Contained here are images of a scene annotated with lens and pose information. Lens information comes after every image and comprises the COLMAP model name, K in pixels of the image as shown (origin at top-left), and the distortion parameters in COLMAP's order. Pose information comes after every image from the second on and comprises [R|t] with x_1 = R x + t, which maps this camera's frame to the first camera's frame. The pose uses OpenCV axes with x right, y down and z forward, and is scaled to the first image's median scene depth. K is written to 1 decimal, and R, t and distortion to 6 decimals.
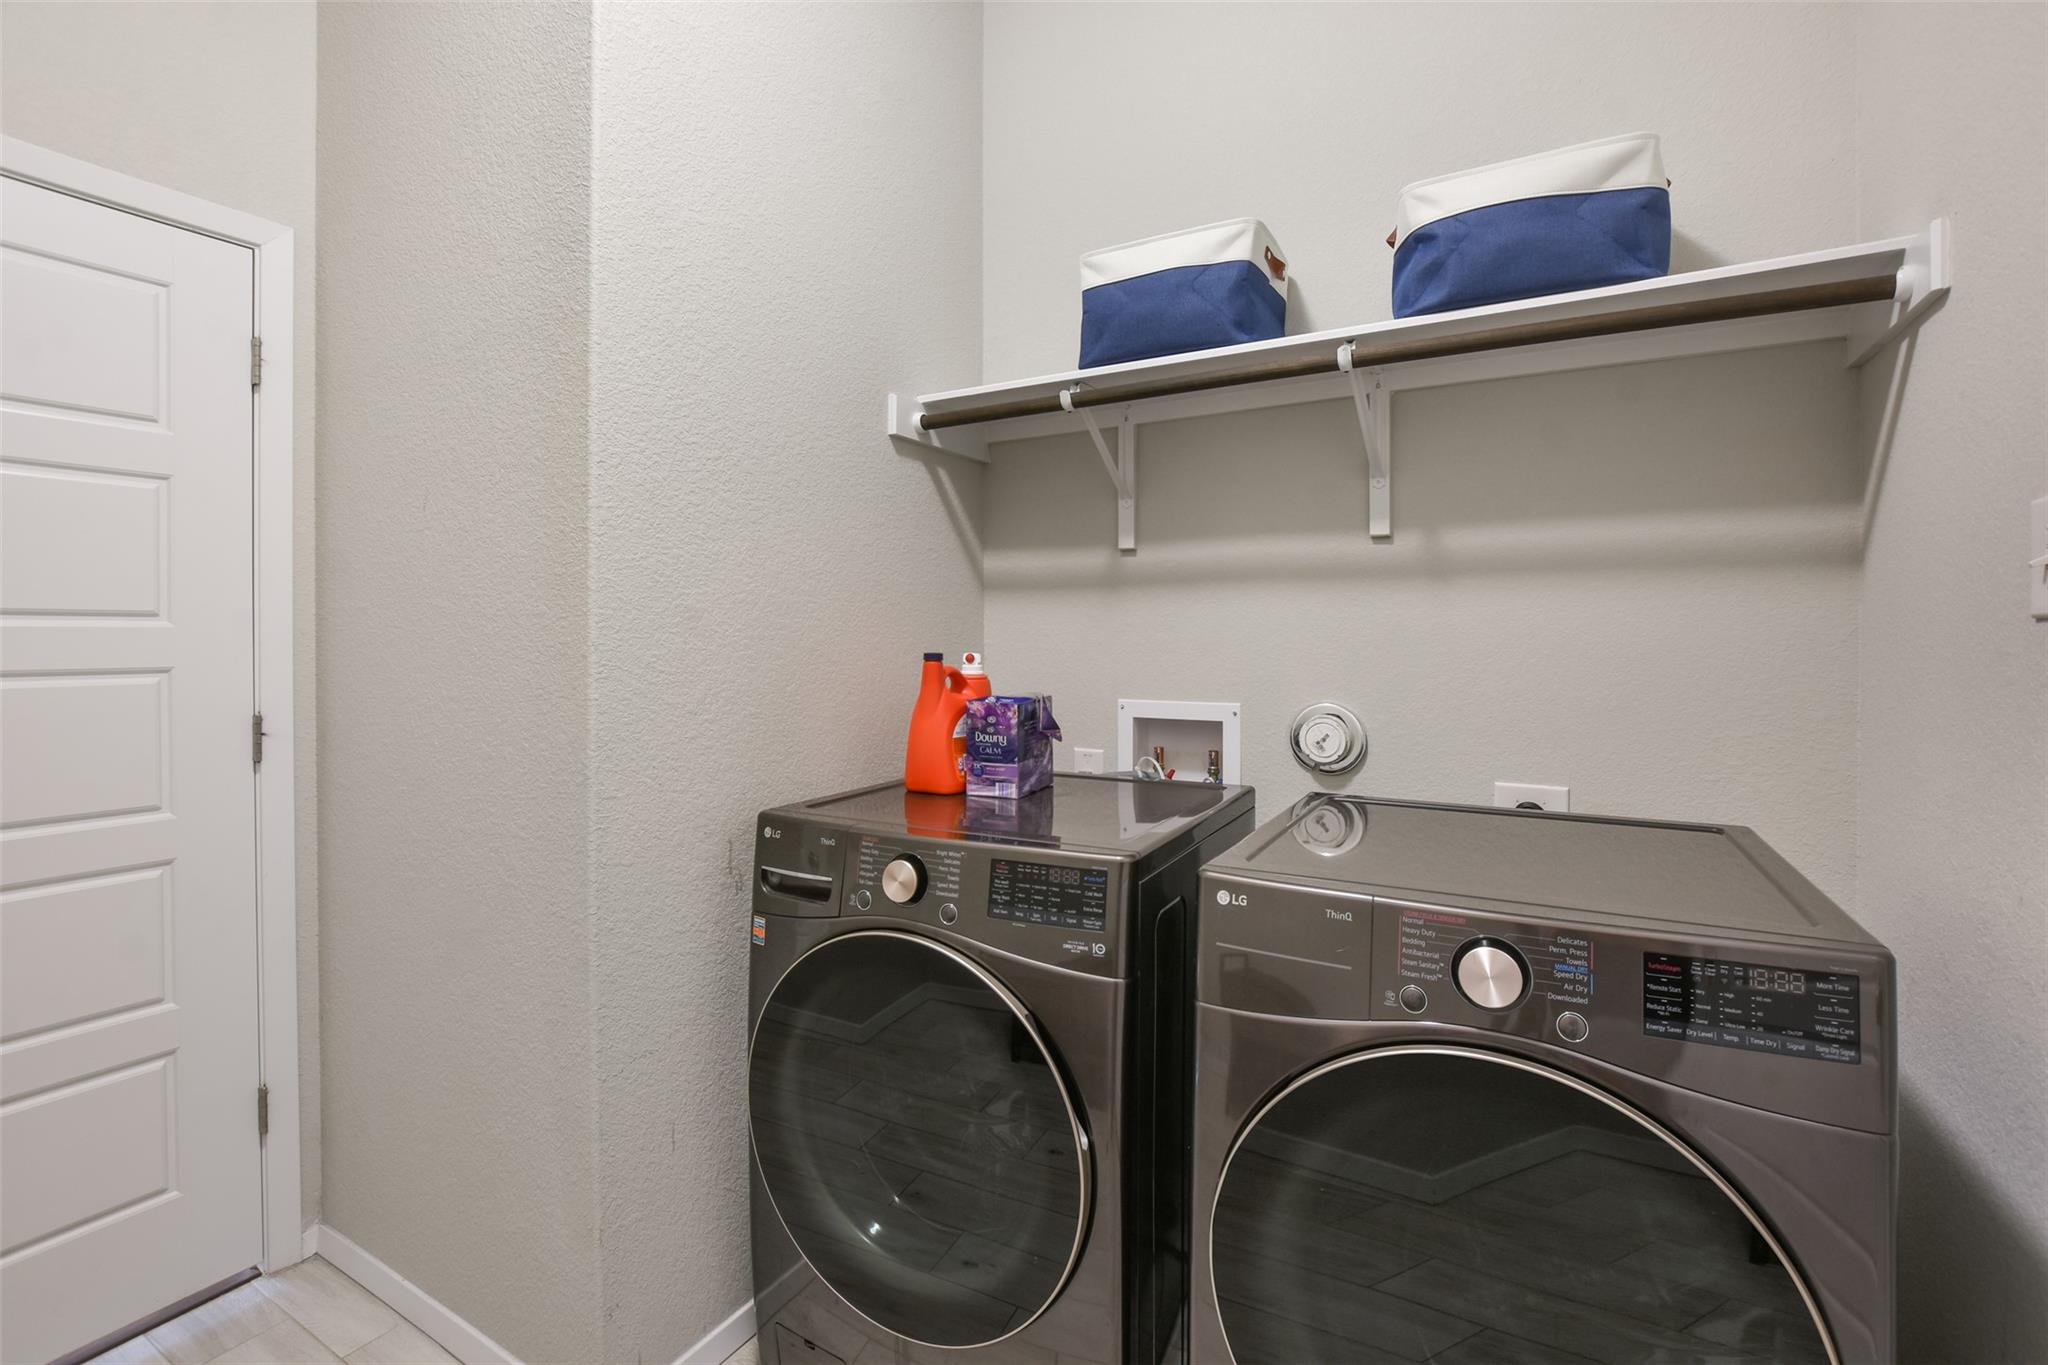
lens RADIAL K [[905.3, 0, 1132.2], [0, 905.3, 656.0], [0, 0, 1]] dist [-0.014907, 0.000812]
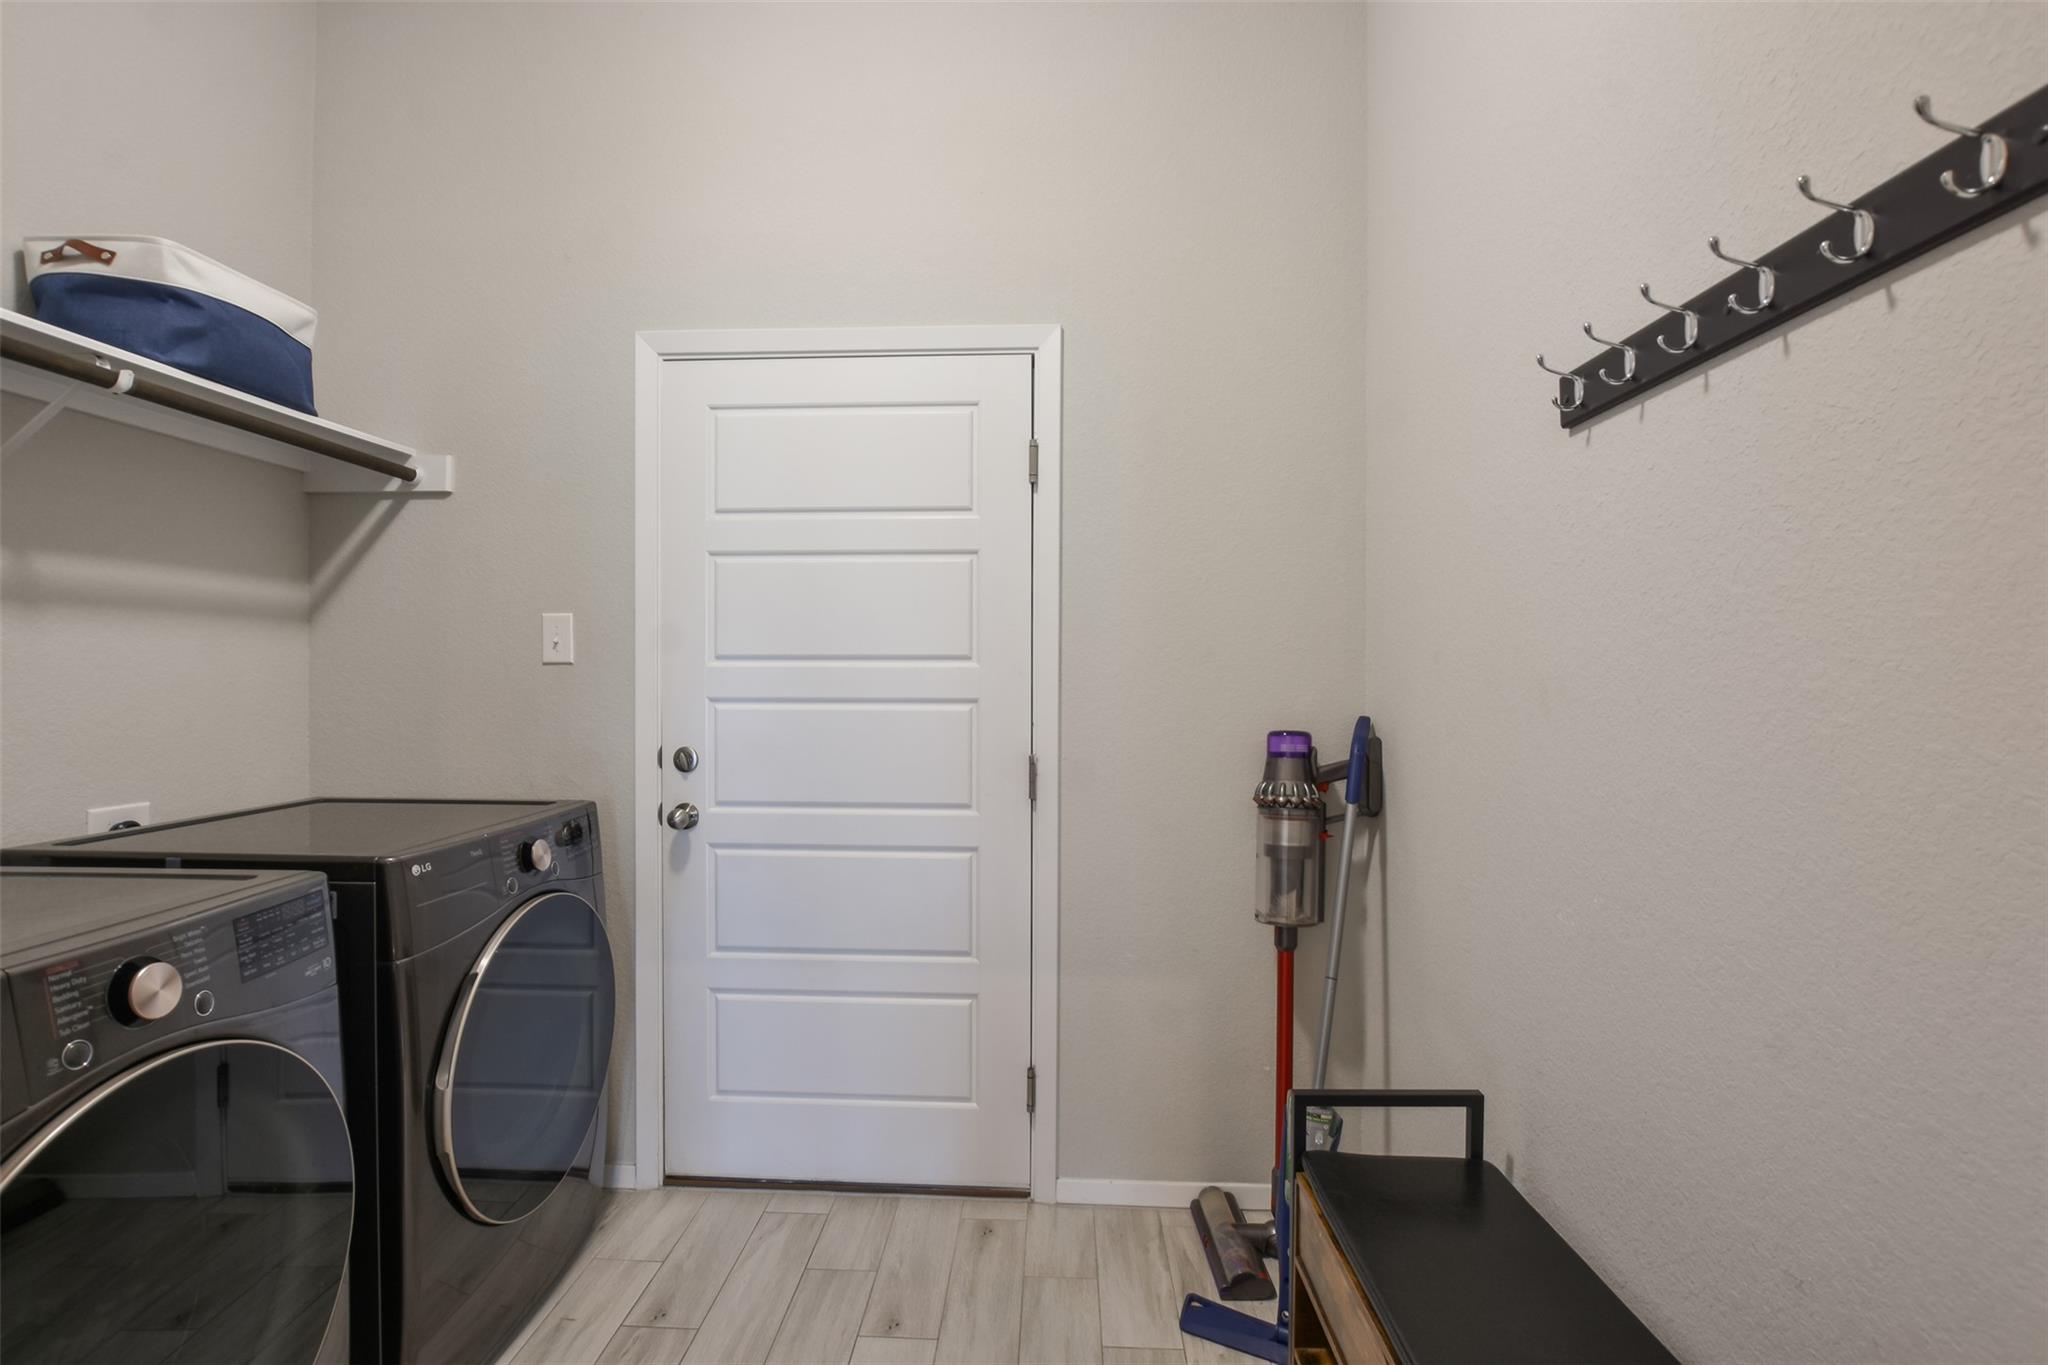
lens RADIAL K [[905.3, 0, 1025.9], [0, 905.3, 678.6], [0, 0, 1]] dist [-0.014907, 0.000812]
pose [[-0.446953, -0.004826, 0.894545, -1.166447], [0.016397, 0.999773, 0.013586, -0.009564], [-0.894407, 0.020741, -0.446772, 0.631102]]
